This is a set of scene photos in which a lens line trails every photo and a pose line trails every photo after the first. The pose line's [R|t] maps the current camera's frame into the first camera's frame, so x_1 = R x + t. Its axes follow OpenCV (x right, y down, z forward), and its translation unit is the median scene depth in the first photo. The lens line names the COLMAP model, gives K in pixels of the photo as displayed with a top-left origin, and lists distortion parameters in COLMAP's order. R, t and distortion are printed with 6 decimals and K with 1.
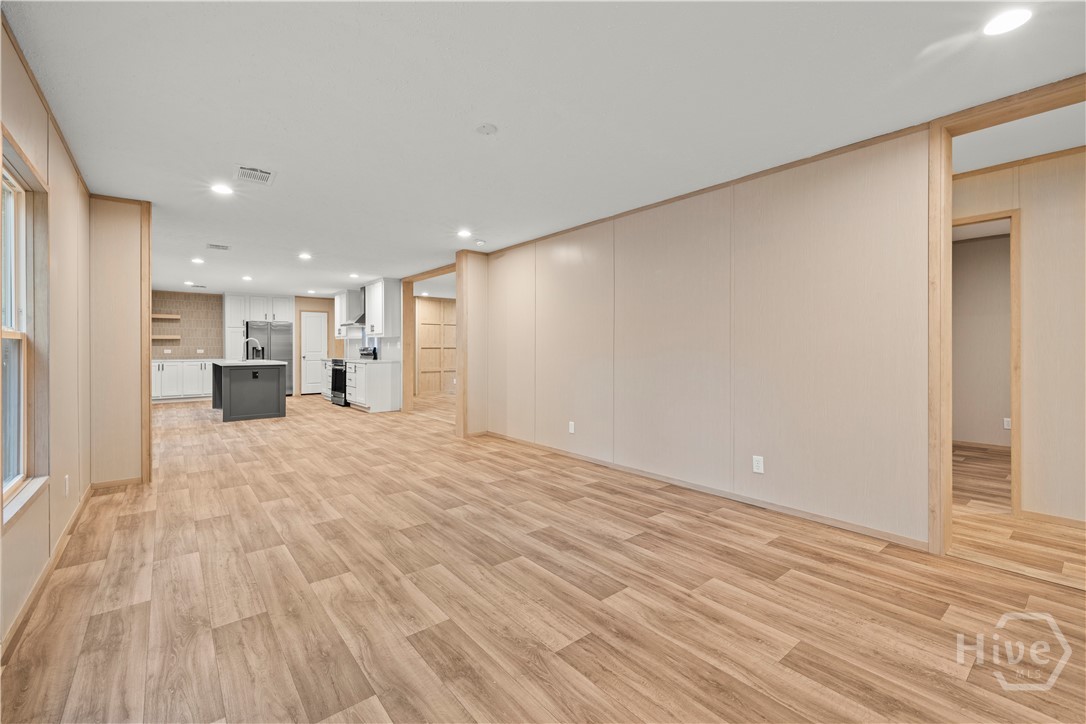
lens RADIAL K [[462.1, 0, 544.1], [0, 462.1, 342.8], [0, 0, 1]] dist [-0.000830, -0.000013]
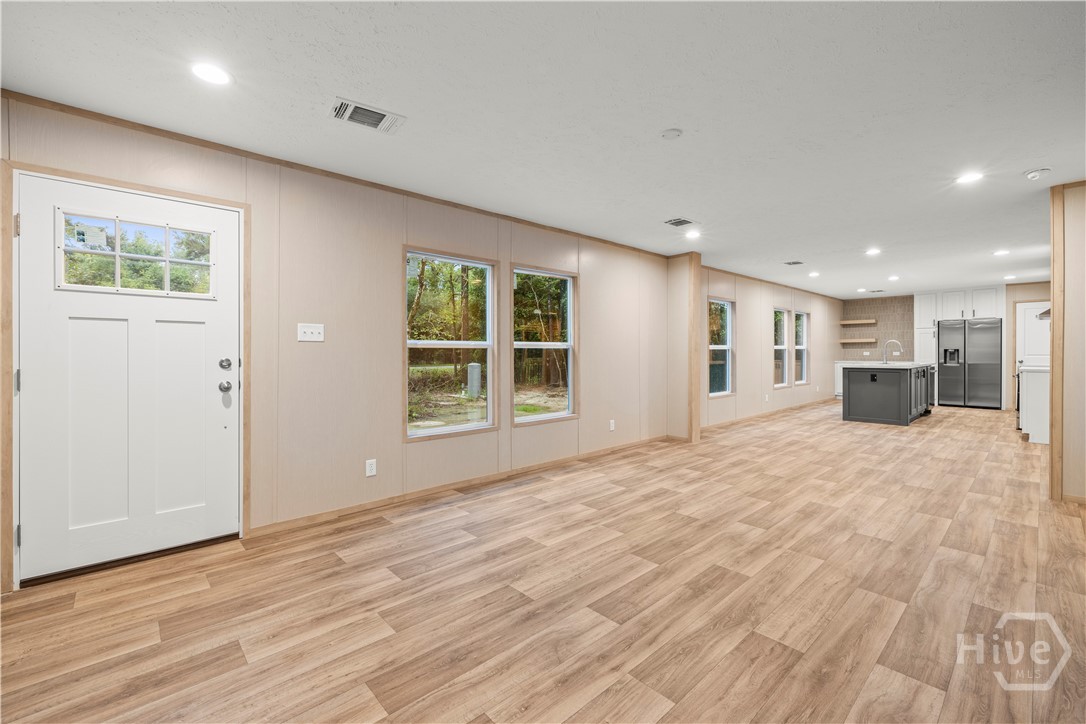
lens RADIAL K [[458.9, 0, 542.2], [0, 458.9, 352.7], [0, 0, 1]] dist [0.001274, 0.000706]
pose [[0.050696, 0.002723, -0.998710, 0.815903], [0.015905, 0.999867, 0.003534, 0.002577], [0.998587, -0.016063, 0.050646, 0.634581]]
